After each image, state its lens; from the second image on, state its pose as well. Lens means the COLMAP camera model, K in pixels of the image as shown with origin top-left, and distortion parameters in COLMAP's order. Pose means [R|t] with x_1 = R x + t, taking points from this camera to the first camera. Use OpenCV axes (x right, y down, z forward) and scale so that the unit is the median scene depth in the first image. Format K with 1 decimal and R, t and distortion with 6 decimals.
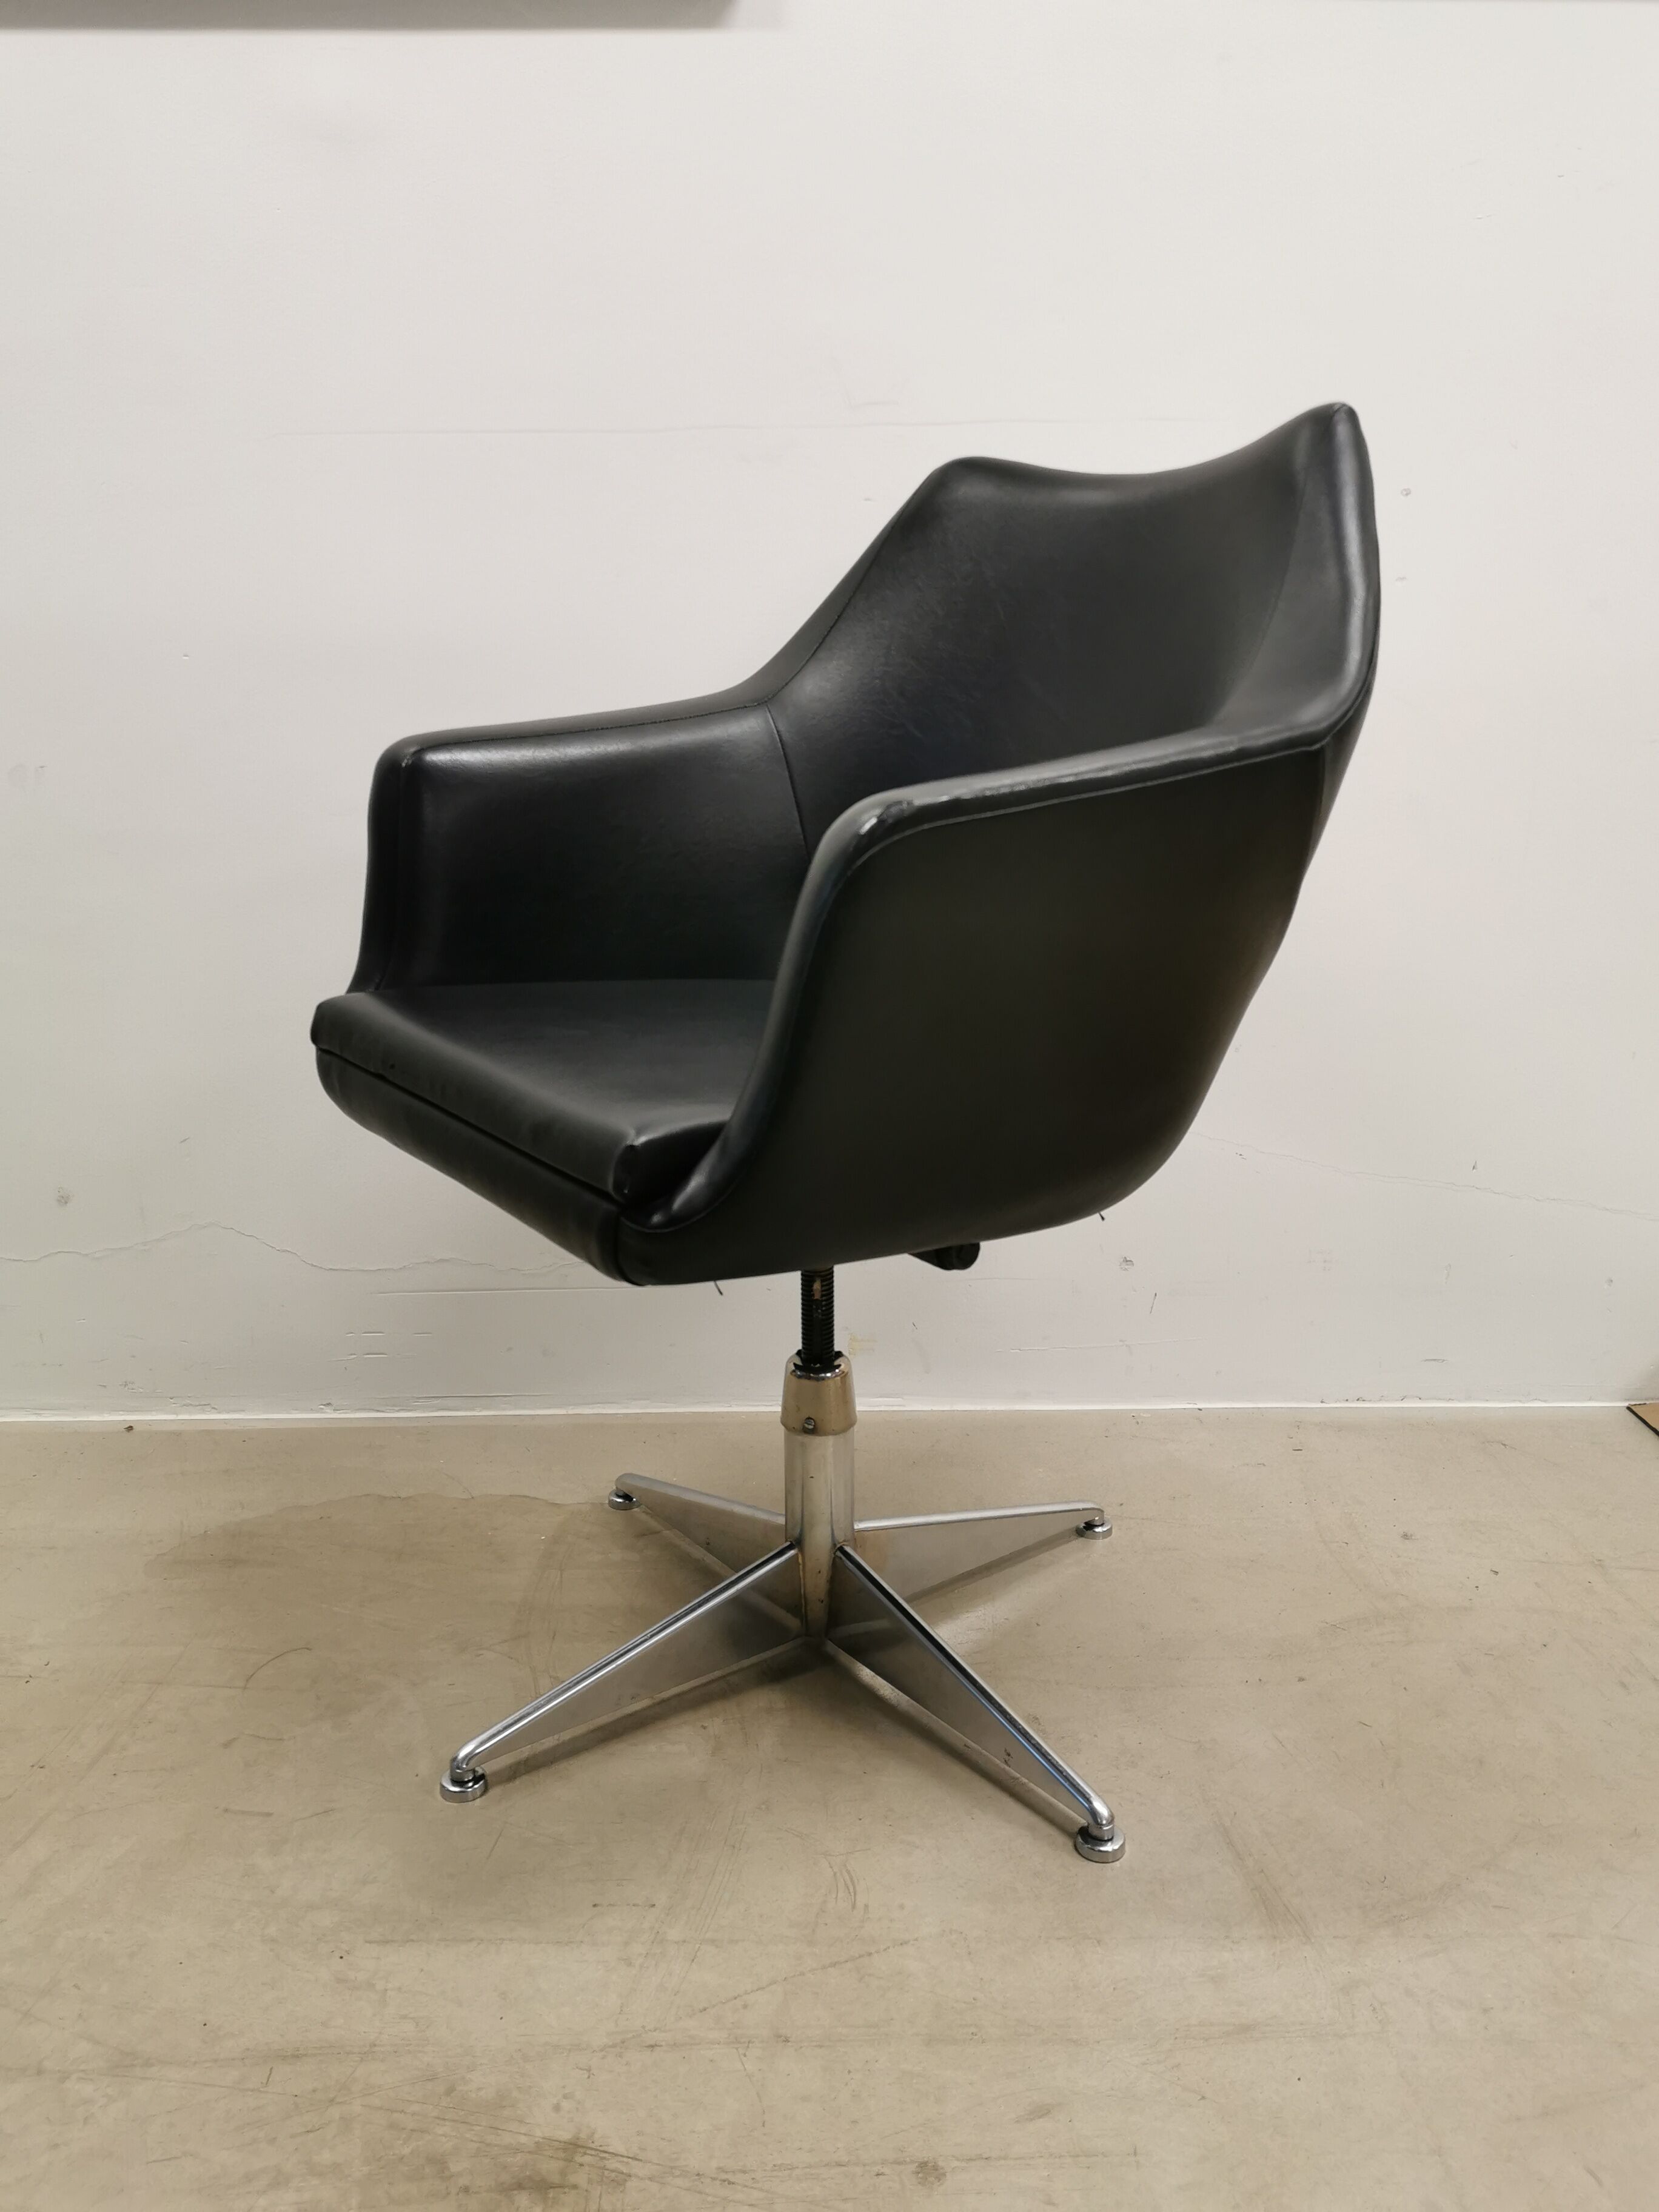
lens RADIAL K [[1770.2, 0, 850.2], [0, 1770.2, 1081.9], [0, 0, 1]] dist [0.025248, -0.023254]
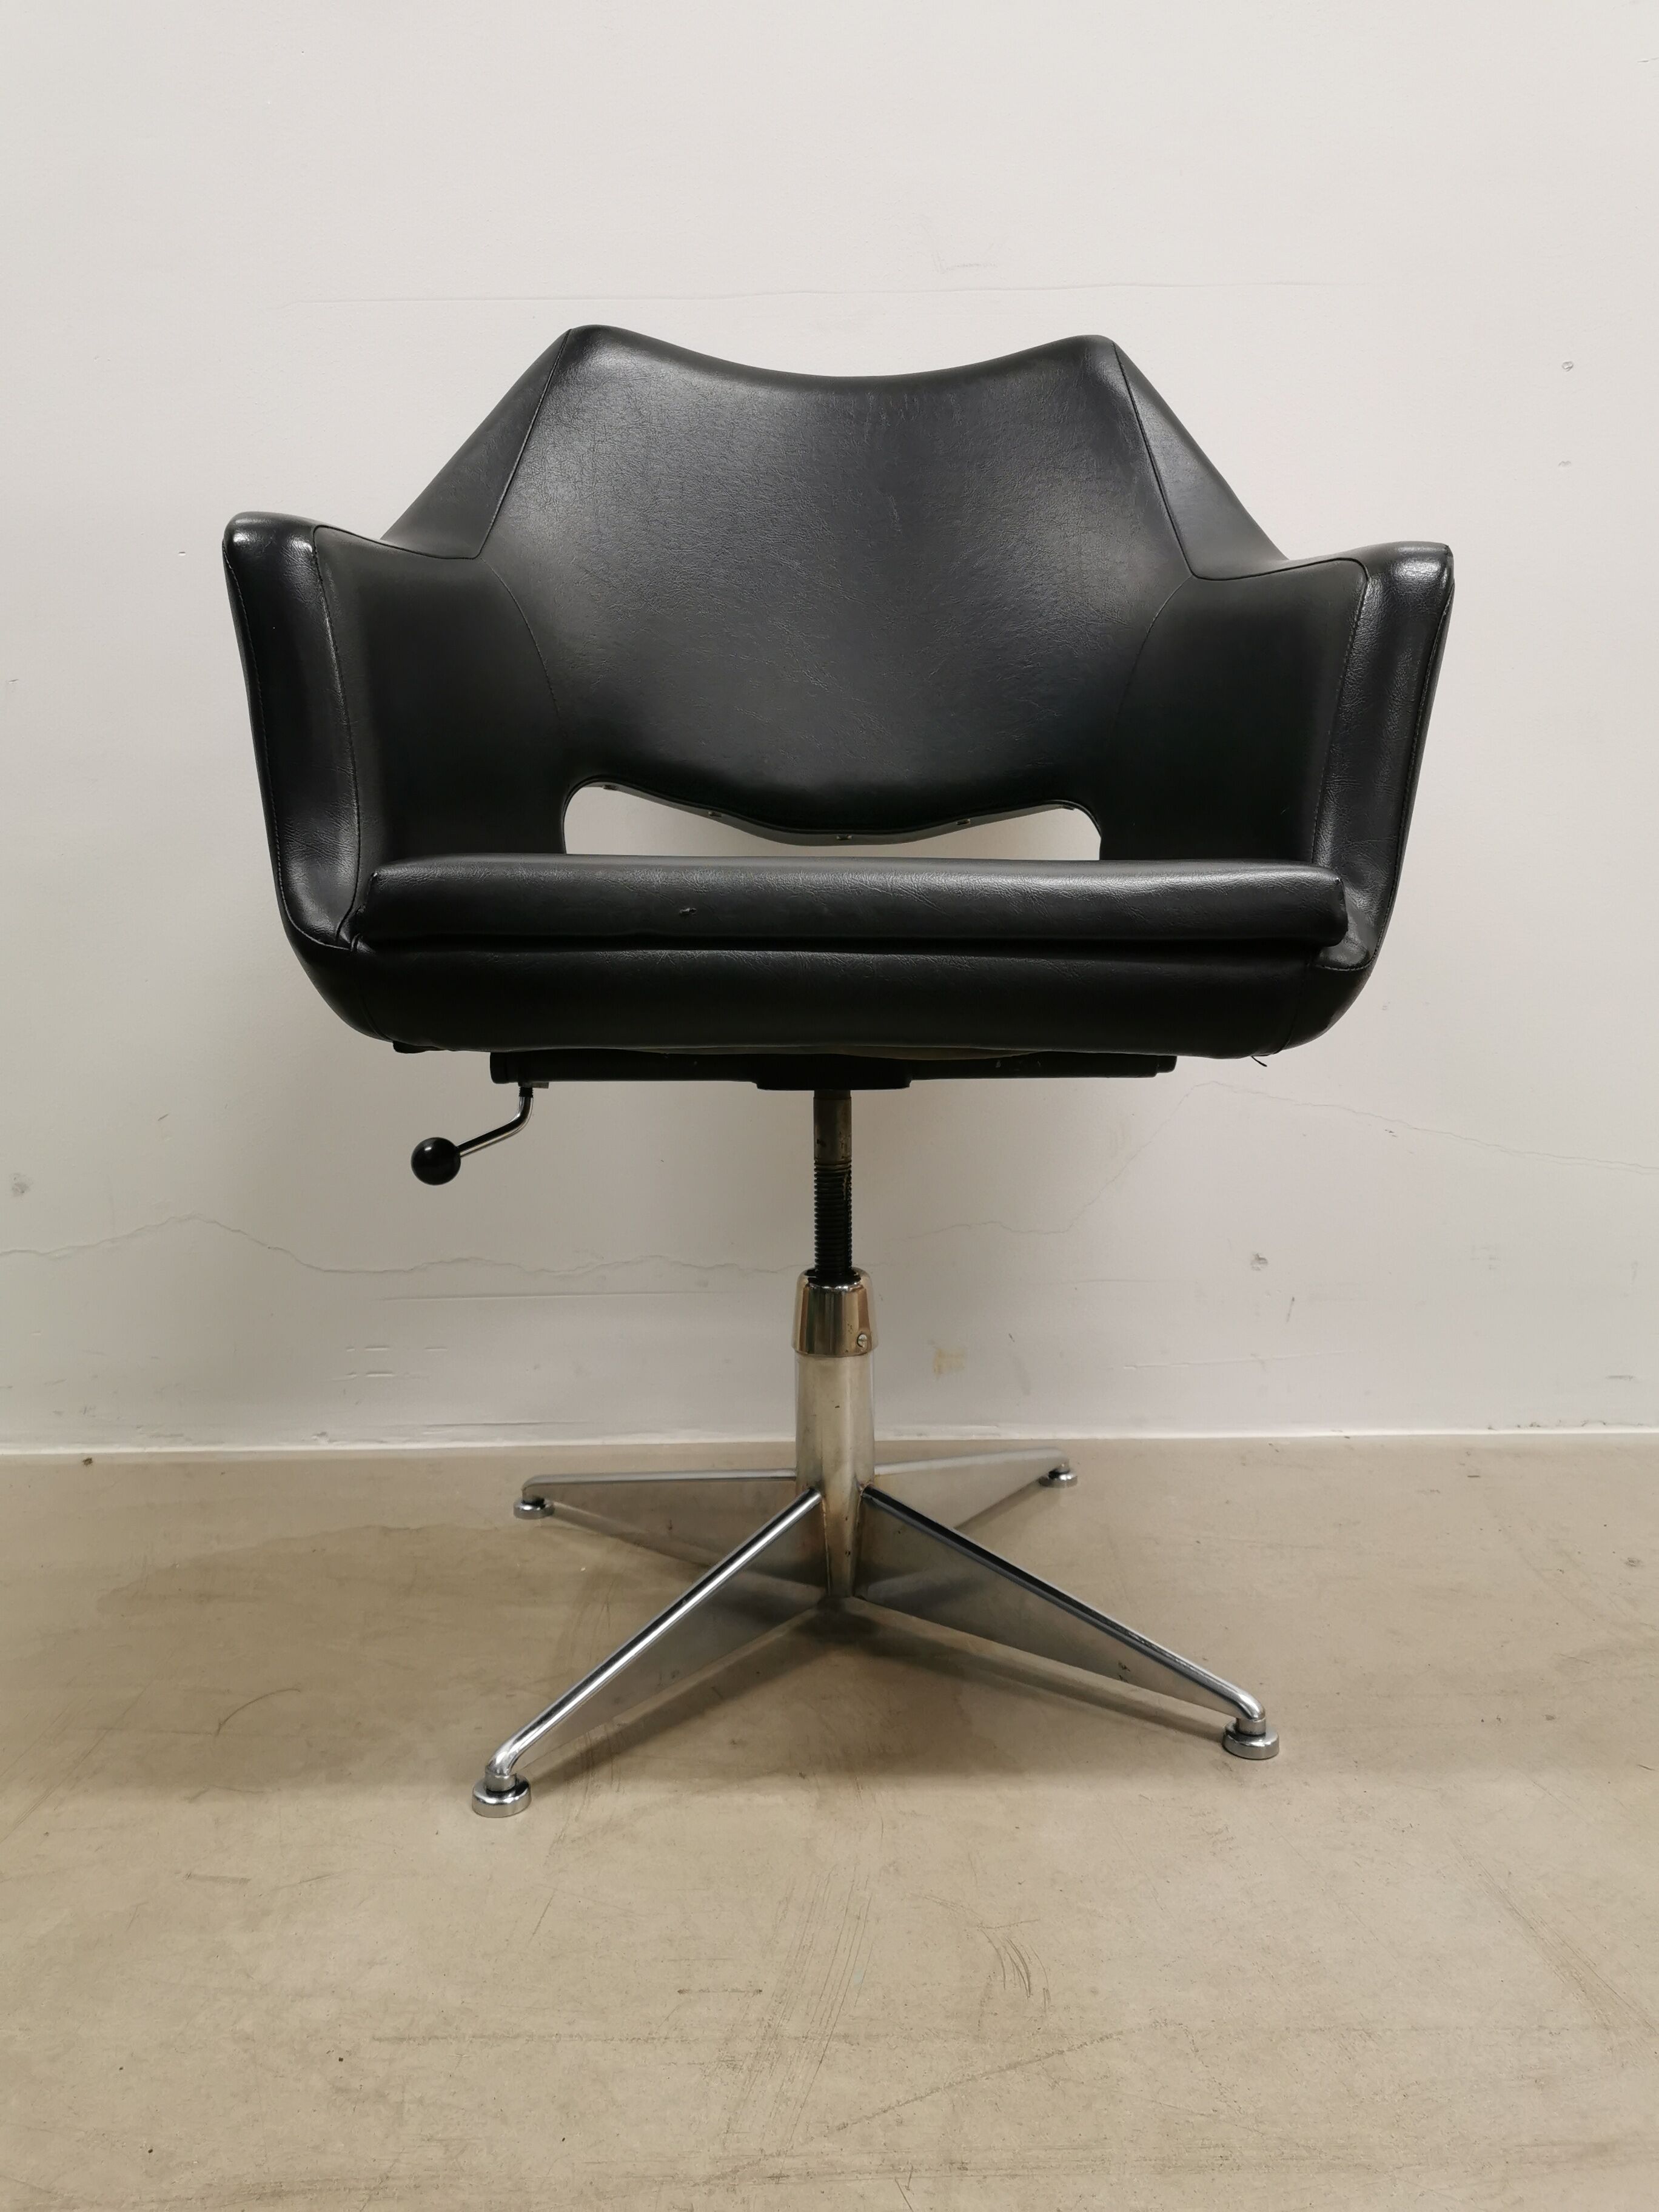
lens RADIAL K [[1770.2, 0, 842.3], [0, 1770.2, 1092.7], [0, 0, 1]] dist [0.025248, -0.023254]
pose [[0.999988, -0.004167, 0.002613, -0.069488], [0.004382, 0.996087, -0.088272, 0.140357], [-0.002234, 0.088283, 0.996093, 0.204345]]
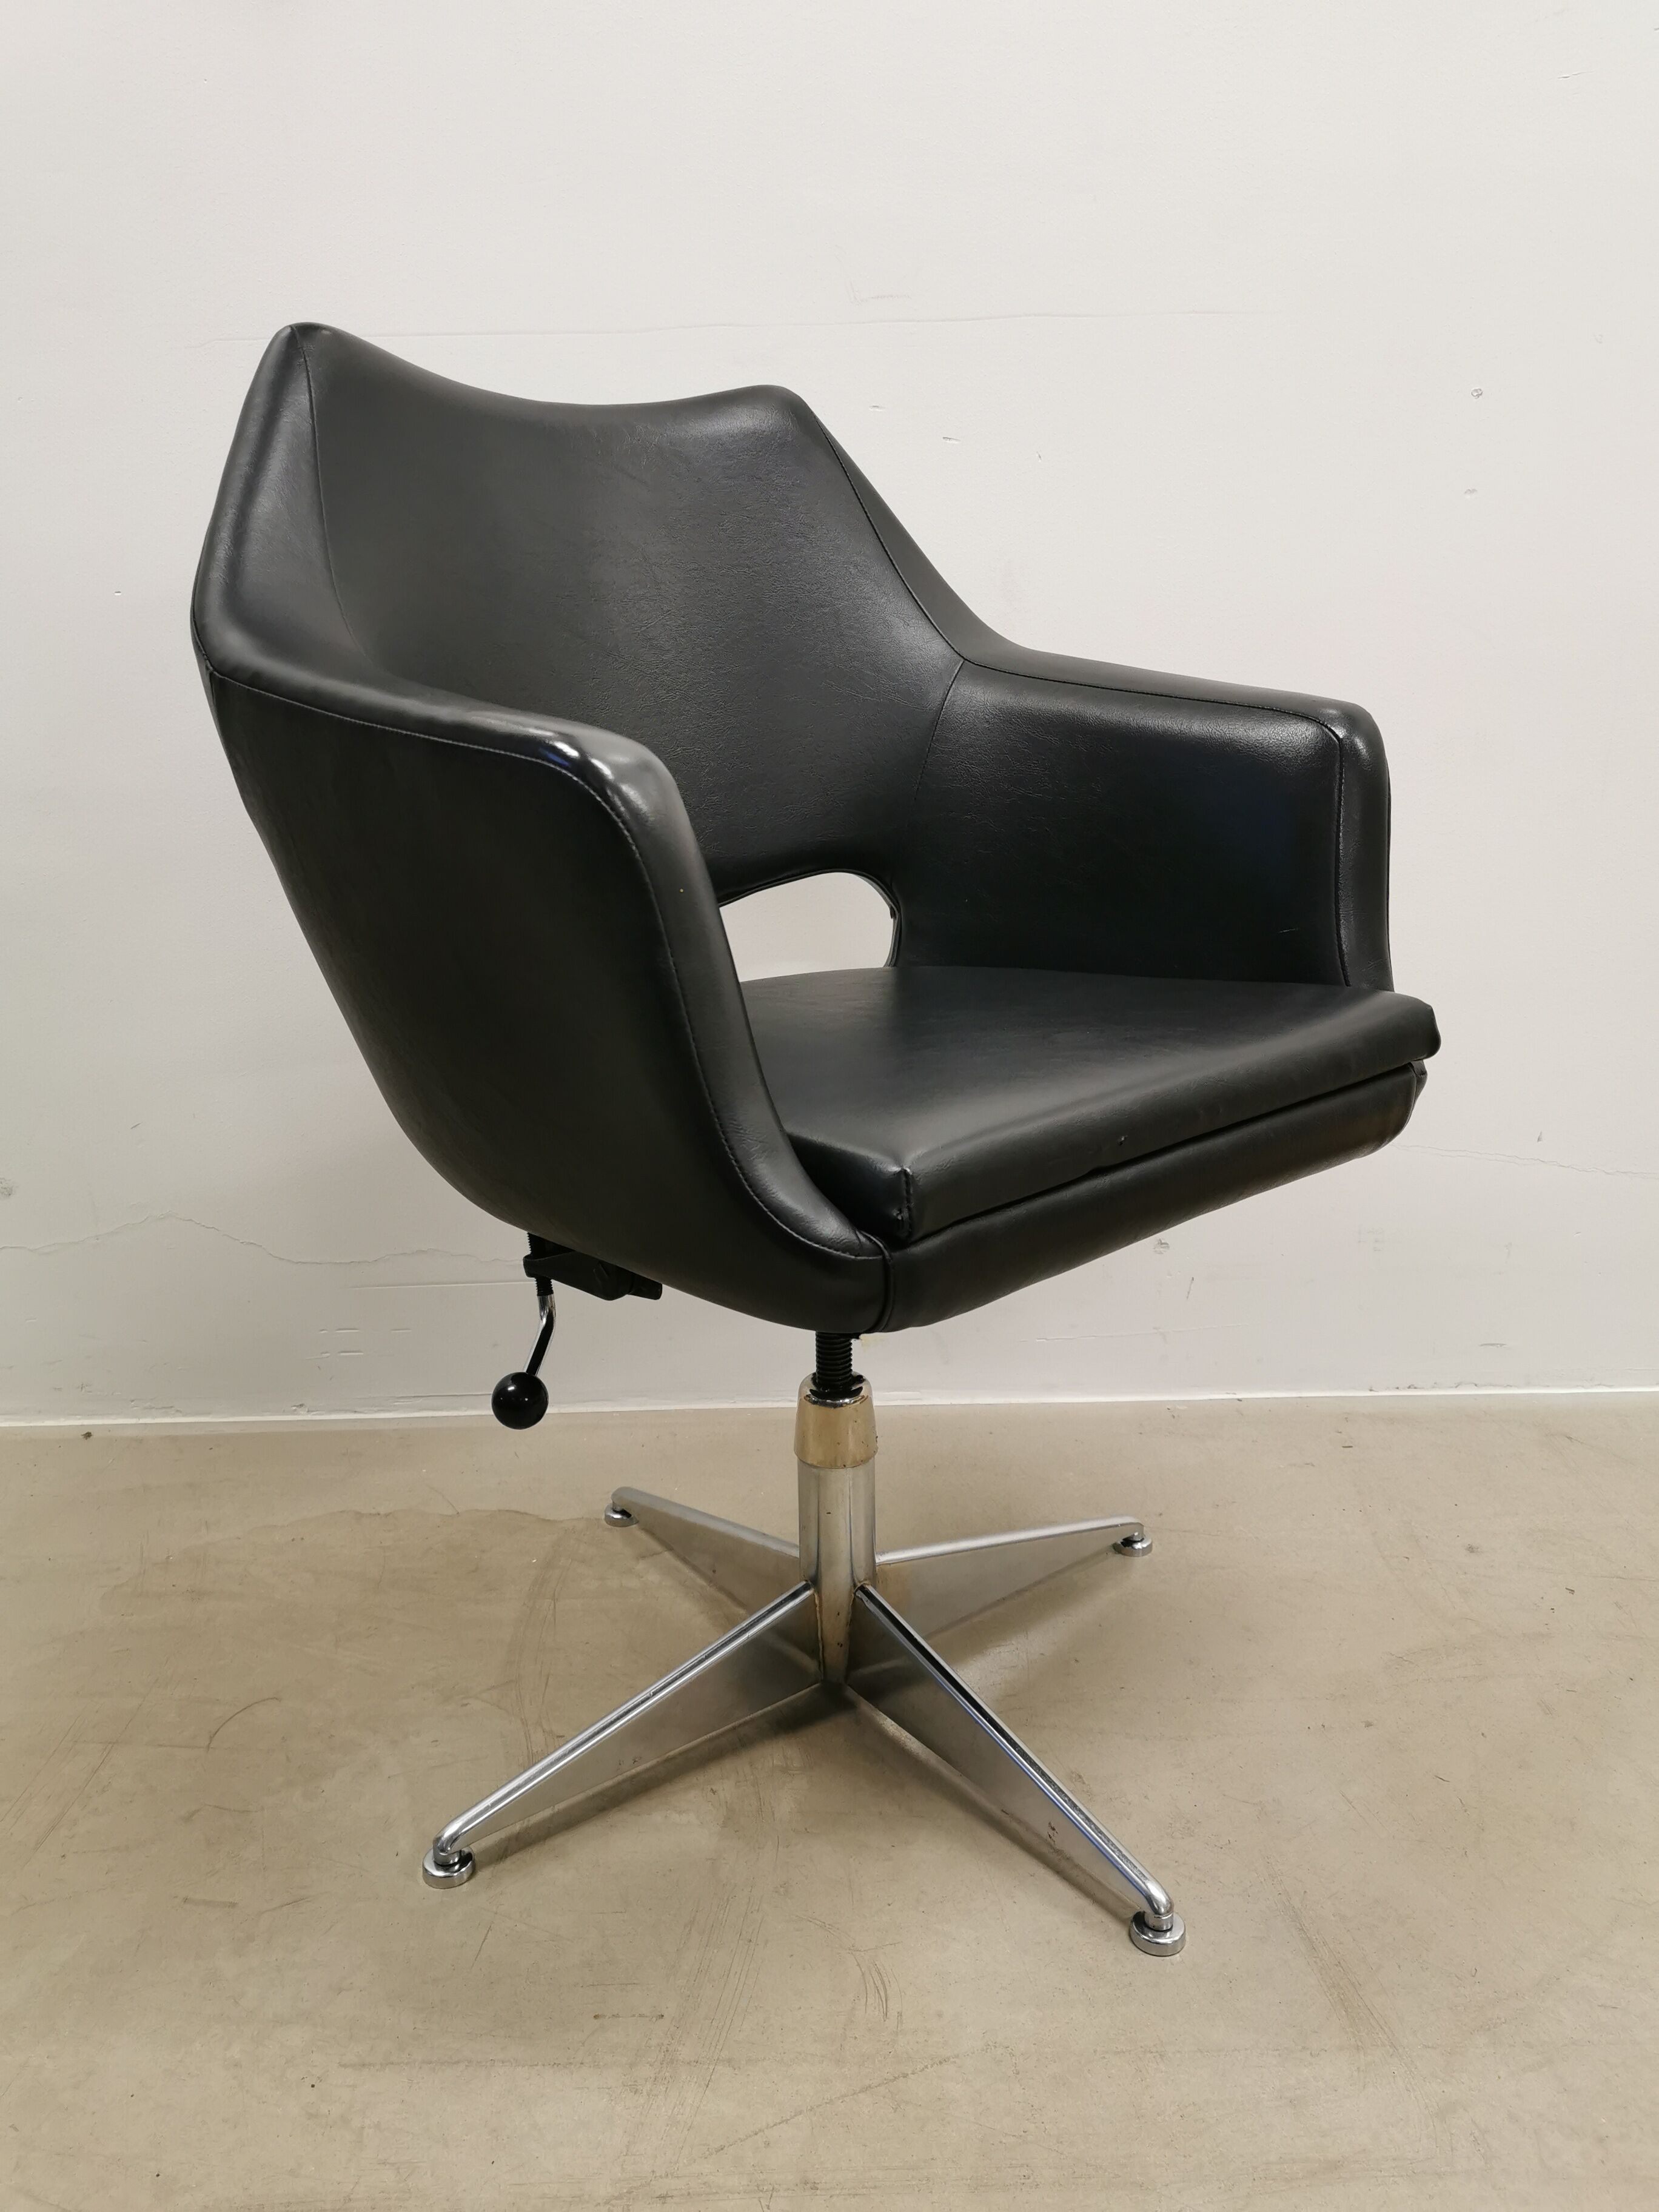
lens RADIAL K [[1770.2, 0, 848.3], [0, 1770.2, 1095.1], [0, 0, 1]] dist [0.025248, -0.023254]
pose [[0.999943, -0.010460, 0.002355, -0.012796], [0.010310, 0.998341, 0.056650, -0.044615], [-0.002944, -0.056623, 0.998391, 0.119739]]
